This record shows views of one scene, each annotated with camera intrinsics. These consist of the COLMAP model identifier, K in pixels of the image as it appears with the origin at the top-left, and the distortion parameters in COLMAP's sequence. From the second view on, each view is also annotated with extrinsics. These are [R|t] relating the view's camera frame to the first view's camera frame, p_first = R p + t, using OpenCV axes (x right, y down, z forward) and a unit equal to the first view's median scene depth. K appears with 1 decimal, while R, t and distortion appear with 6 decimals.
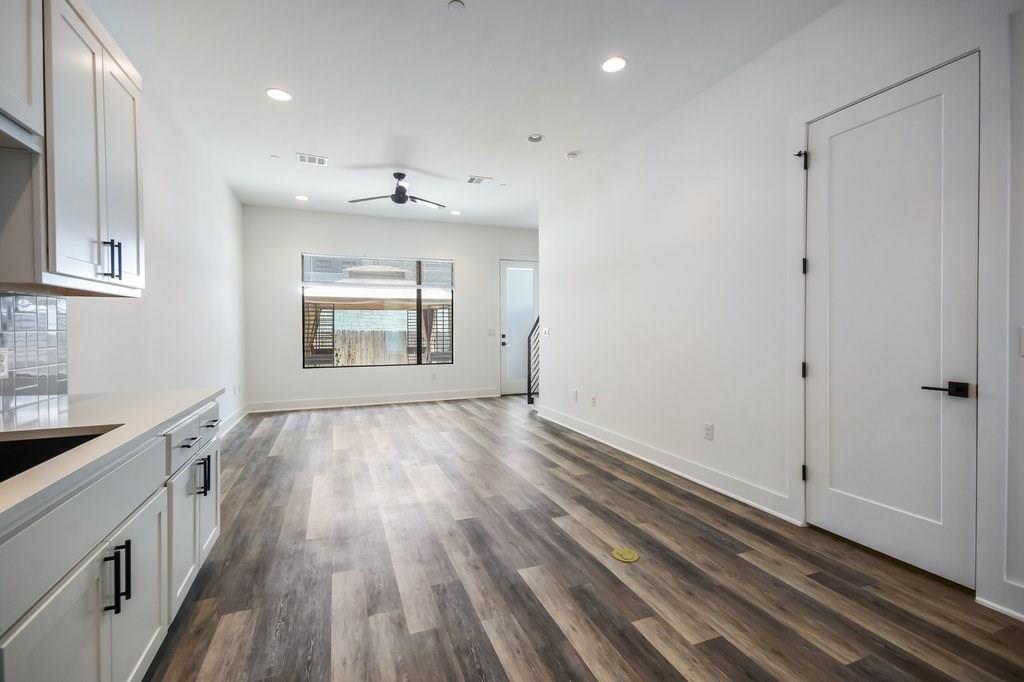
lens RADIAL K [[444.5, 0, 505.0], [0, 444.5, 336.5], [0, 0, 1]] dist [0.023339, -0.000271]
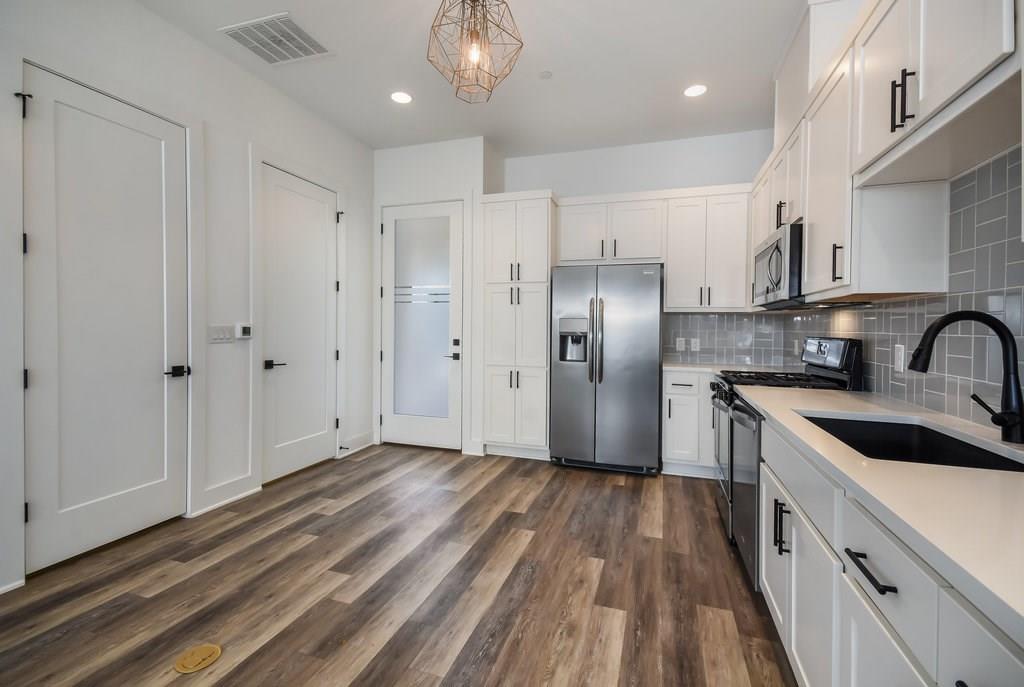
lens RADIAL K [[445.8, 0, 510.7], [0, 445.8, 333.7], [0, 0, 1]] dist [0.015086, 0.000032]
pose [[-0.768469, -0.013768, 0.639739, -0.570653], [0.004574, 0.999625, 0.027007, -0.024454], [-0.639871, 0.023680, -0.768117, 1.303978]]
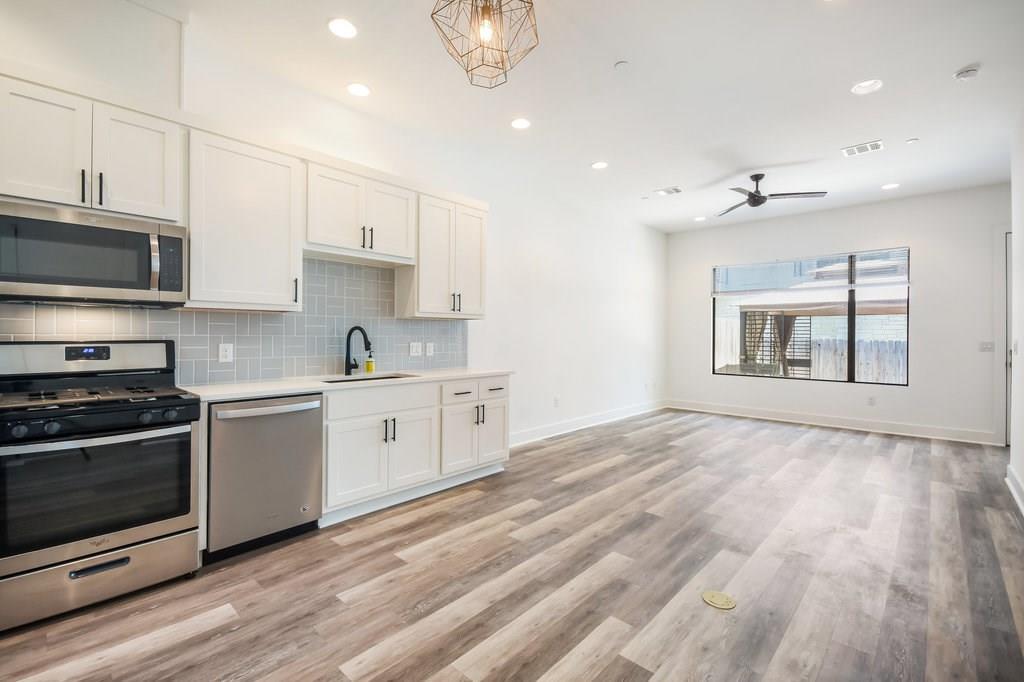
lens RADIAL K [[451.2, 0, 501.9], [0, 451.2, 332.5], [0, 0, 1]] dist [0.009498, -0.000208]
pose [[0.426954, 0.002055, -0.904271, 0.951479], [-0.025854, 0.999616, -0.009935, -0.011723], [0.903904, 0.027621, 0.426843, 0.245634]]
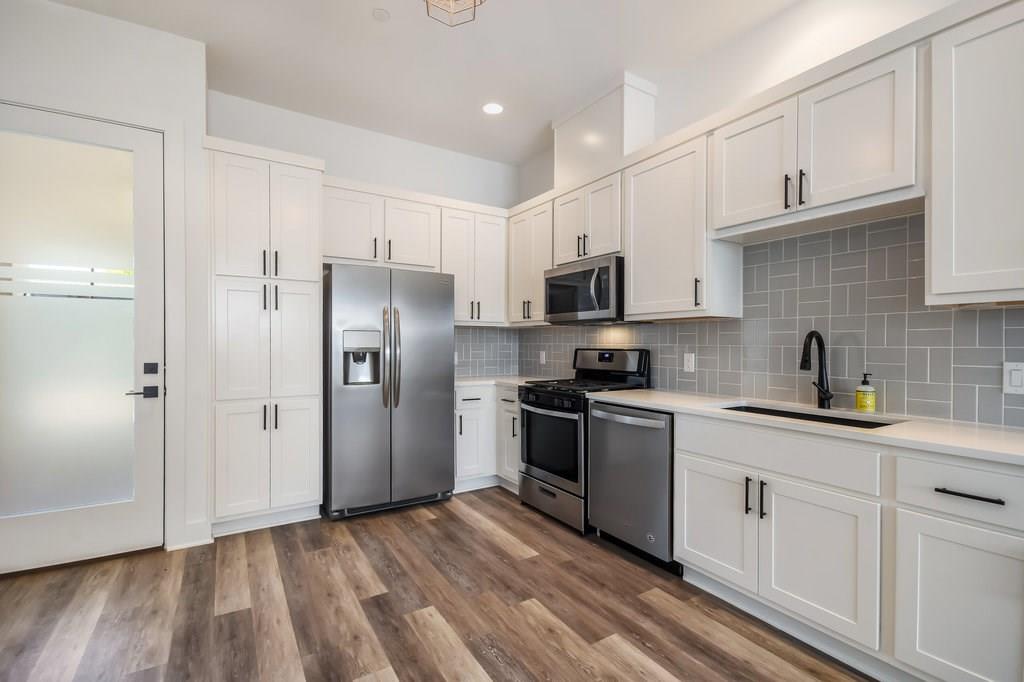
lens RADIAL K [[461.4, 0, 511.1], [0, 461.4, 345.9], [0, 0, 1]] dist [0.010185, -0.000133]
pose [[-0.983083, 0.001890, -0.183152, 0.164705], [-0.002984, 0.999649, 0.026329, -0.027663], [0.183137, 0.026431, -0.982732, 1.314984]]
